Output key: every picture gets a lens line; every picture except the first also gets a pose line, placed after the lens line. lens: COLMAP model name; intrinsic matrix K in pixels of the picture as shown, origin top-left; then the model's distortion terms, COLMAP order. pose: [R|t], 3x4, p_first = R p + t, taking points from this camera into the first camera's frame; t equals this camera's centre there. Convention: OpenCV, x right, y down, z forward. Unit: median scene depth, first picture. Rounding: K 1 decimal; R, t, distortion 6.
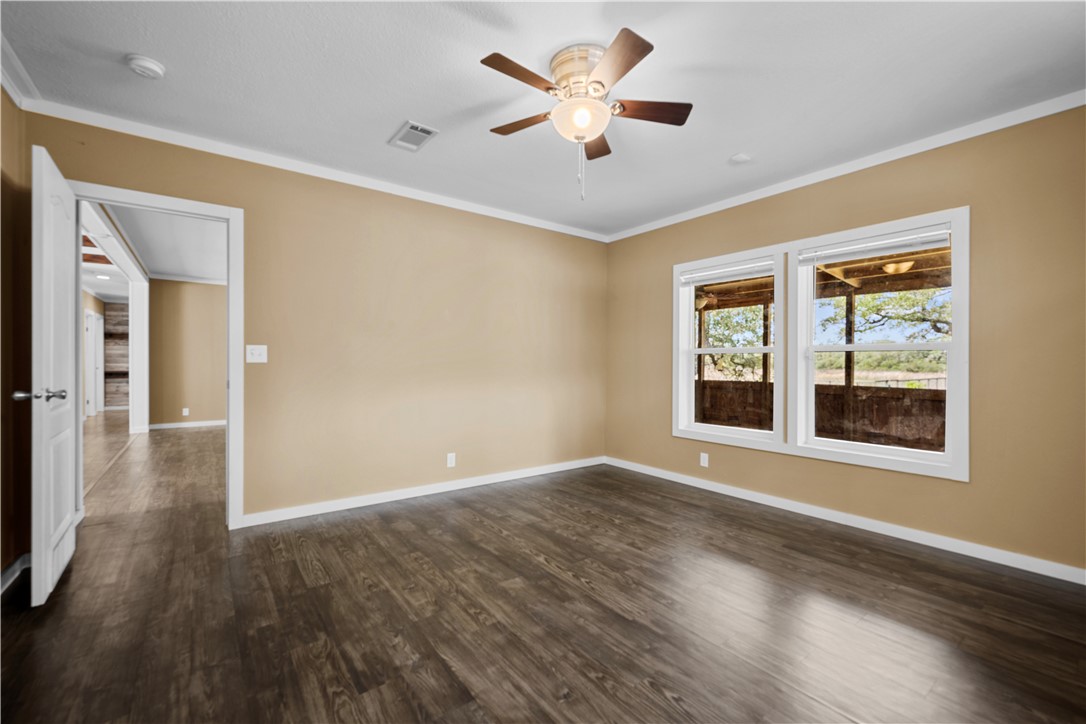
lens RADIAL K [[453.8, 0, 547.8], [0, 453.8, 359.5], [0, 0, 1]] dist [-0.000428, -0.000006]
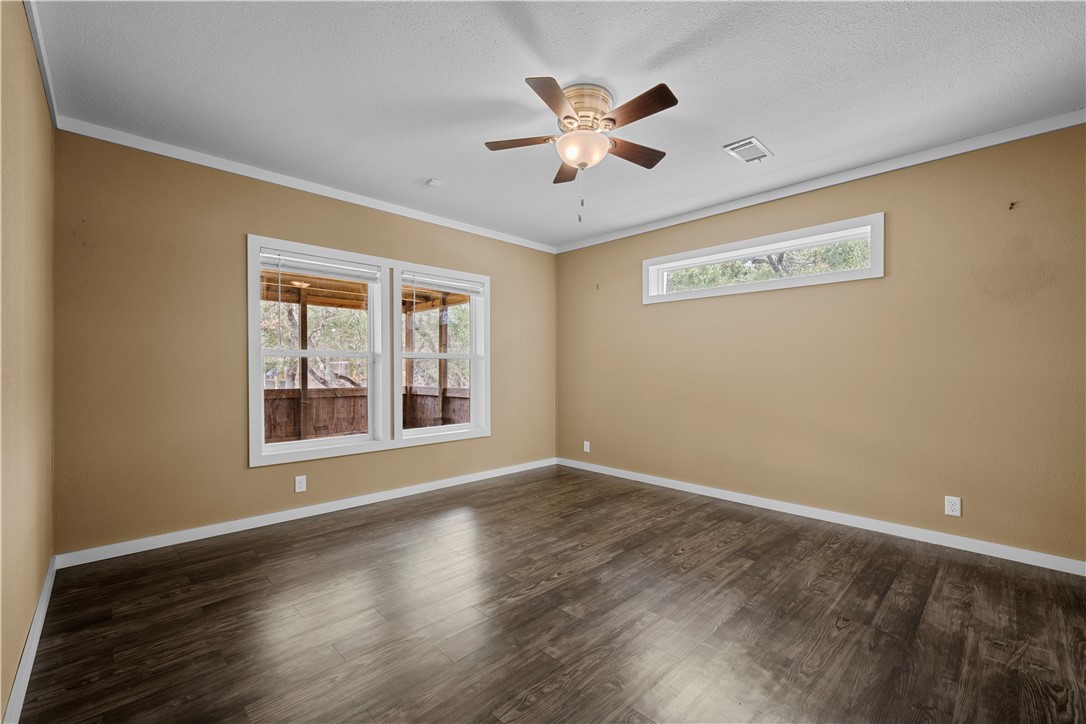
lens RADIAL K [[457.2, 0, 543.4], [0, 457.2, 377.7], [0, 0, 1]] dist [0.000247, -0.000044]
pose [[-0.124558, -0.025112, 0.991894, -0.863410], [-0.009128, 0.999666, 0.024163, 0.000023], [-0.992170, -0.006044, -0.124746, 1.046462]]
